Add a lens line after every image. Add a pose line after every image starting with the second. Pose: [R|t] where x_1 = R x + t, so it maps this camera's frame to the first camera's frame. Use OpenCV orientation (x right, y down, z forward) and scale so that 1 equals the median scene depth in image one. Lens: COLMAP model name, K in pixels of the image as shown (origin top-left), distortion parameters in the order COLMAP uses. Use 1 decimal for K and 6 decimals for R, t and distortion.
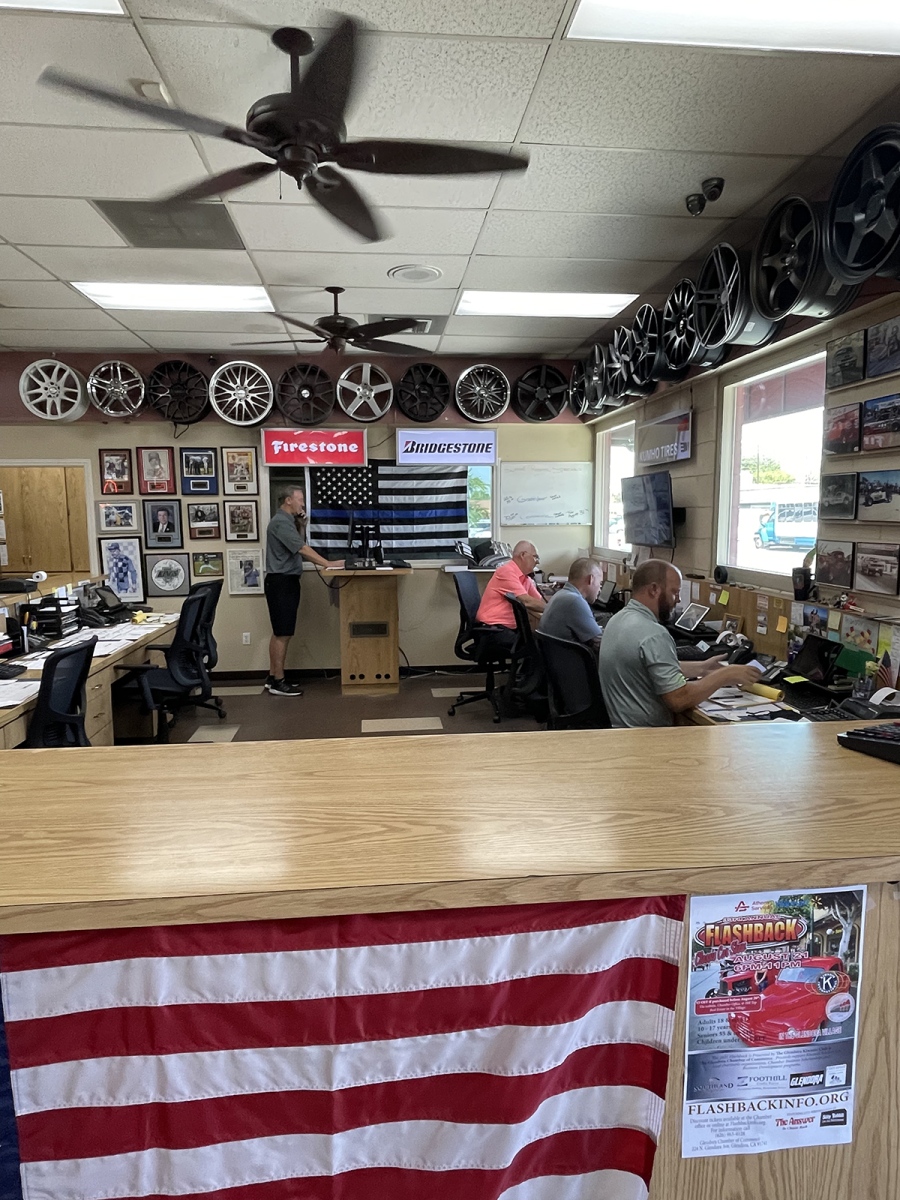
lens RADIAL K [[709.3, 0, 448.6], [0, 709.3, 609.0], [0, 0, 1]] dist [0.006957, 0.001650]
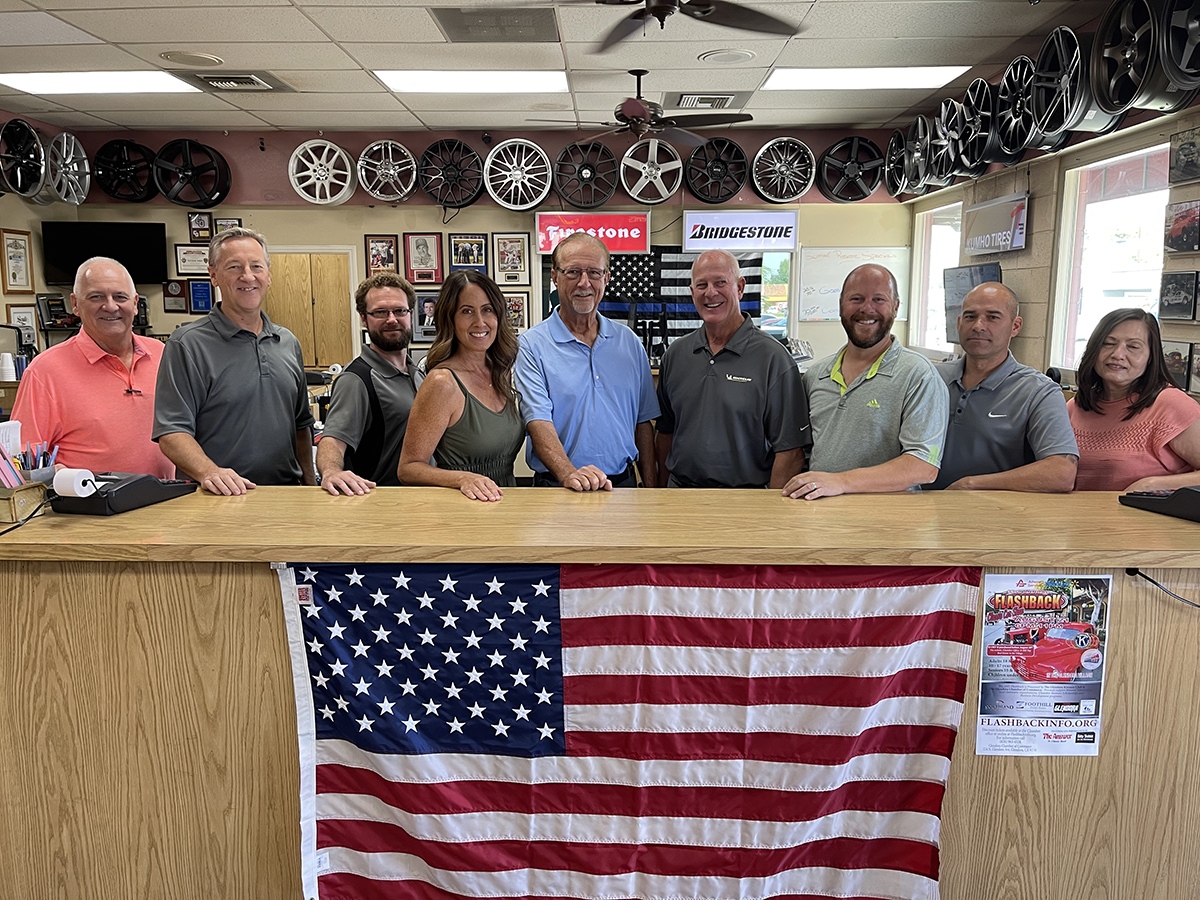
lens RADIAL K [[952.4, 0, 591.2], [0, 952.4, 446.7], [0, 0, 1]] dist [0.059104, -0.051210]
pose [[0.993969, 0.023249, -0.107165, -0.074311], [-0.021314, 0.999589, 0.019167, 0.029341], [0.107567, -0.016767, 0.994056, -0.296409]]
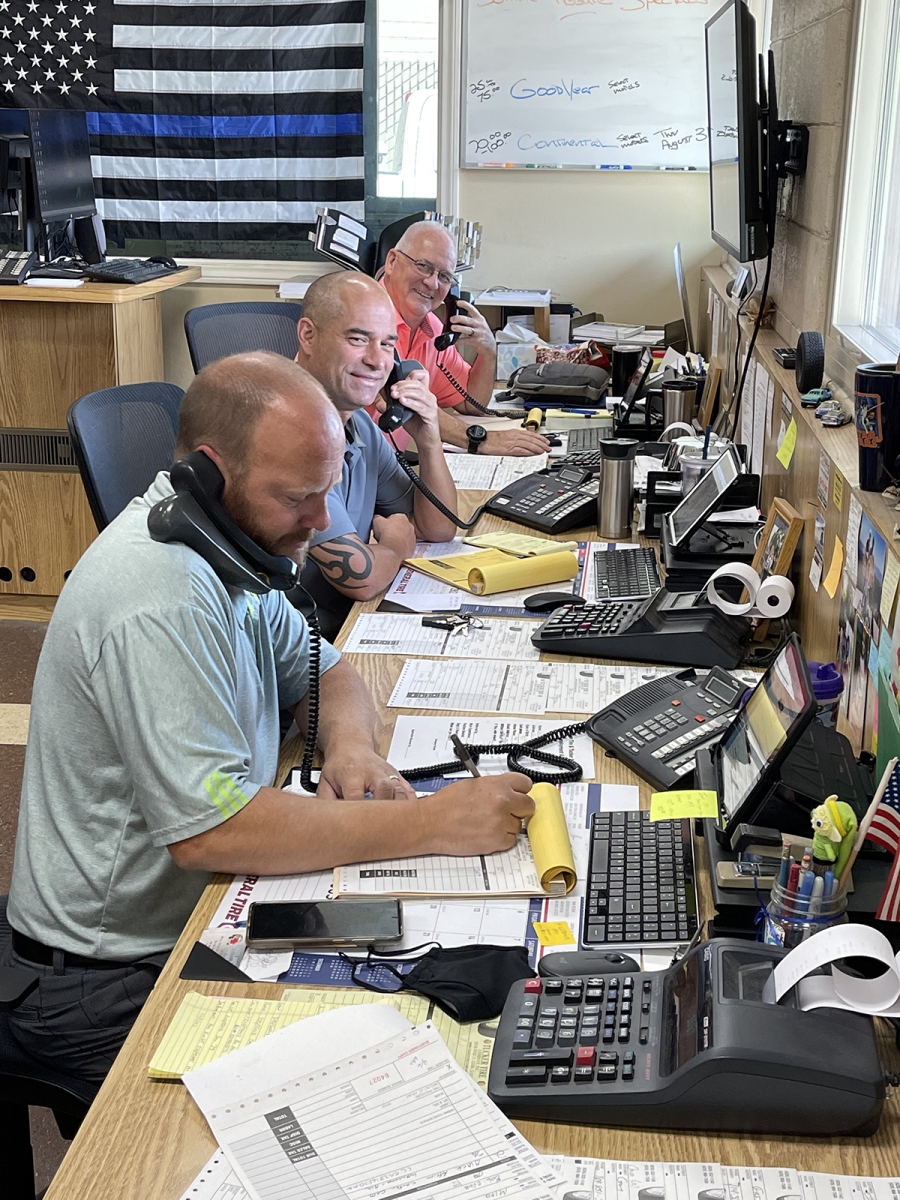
lens RADIAL K [[1658.0, 0, 452.5], [0, 1658.0, 600.9], [0, 0, 1]] dist [0.048676, 0.000000]
pose [[0.979202, 0.078870, -0.186929, 0.344826], [-0.050627, 0.987187, 0.151321, -0.045649], [0.196468, -0.138710, 0.970649, 0.262162]]
